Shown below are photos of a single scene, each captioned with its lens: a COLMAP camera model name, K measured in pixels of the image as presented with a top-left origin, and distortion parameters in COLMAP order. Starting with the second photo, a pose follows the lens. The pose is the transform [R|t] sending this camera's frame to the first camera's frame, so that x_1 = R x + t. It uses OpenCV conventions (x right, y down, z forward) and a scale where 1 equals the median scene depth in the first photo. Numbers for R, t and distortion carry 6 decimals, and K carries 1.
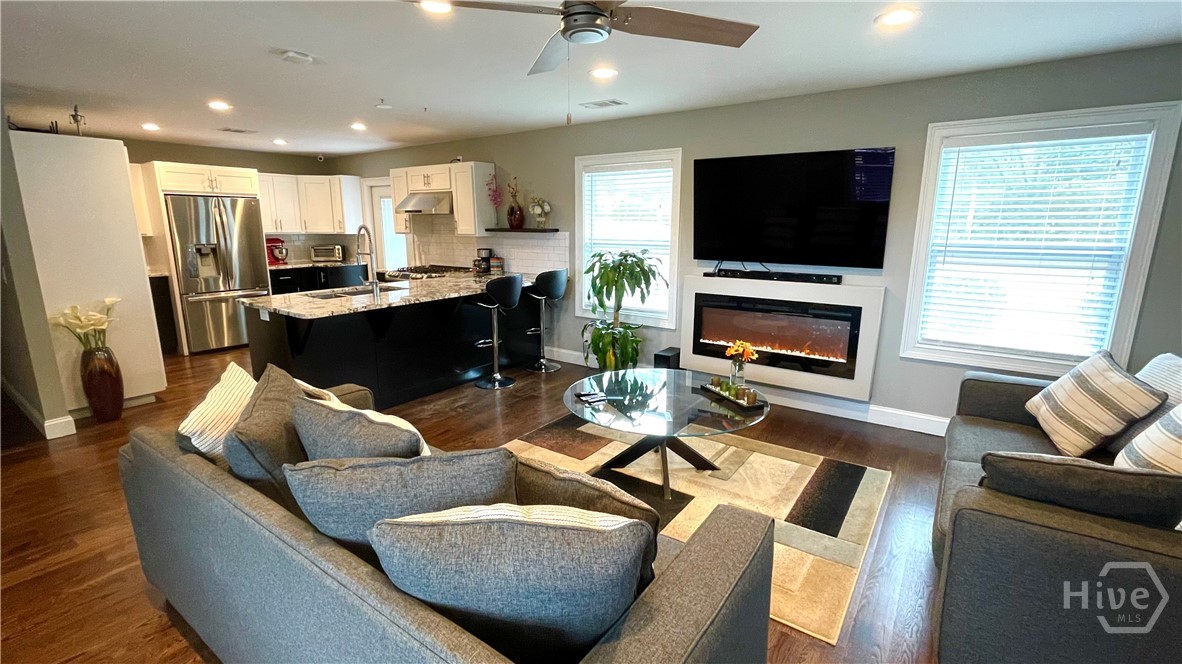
lens RADIAL K [[521.6, 0, 583.1], [0, 521.6, 330.5], [0, 0, 1]] dist [-0.015752, 0.000323]
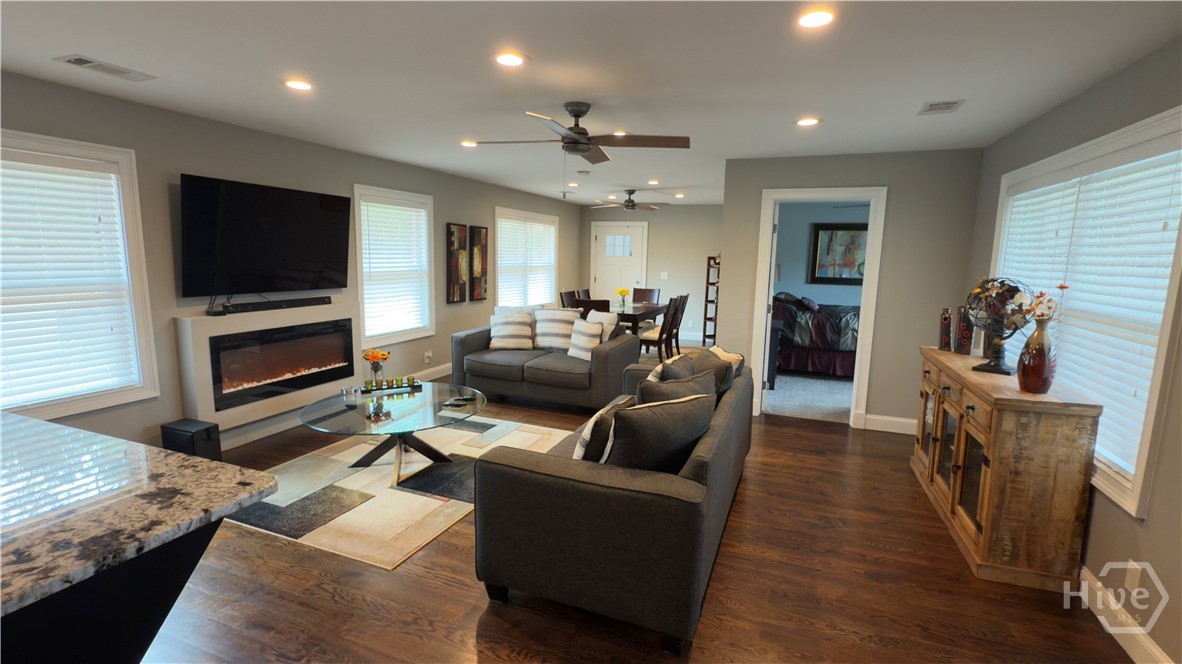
lens RADIAL K [[538.0, 0, 571.1], [0, 538.0, 335.4], [0, 0, 1]] dist [-0.000495, -0.000328]
pose [[-0.225491, -0.152013, 0.962313, -0.602407], [0.189701, 0.961995, 0.196414, -0.110993], [-0.955598, 0.226841, -0.188084, 0.507230]]
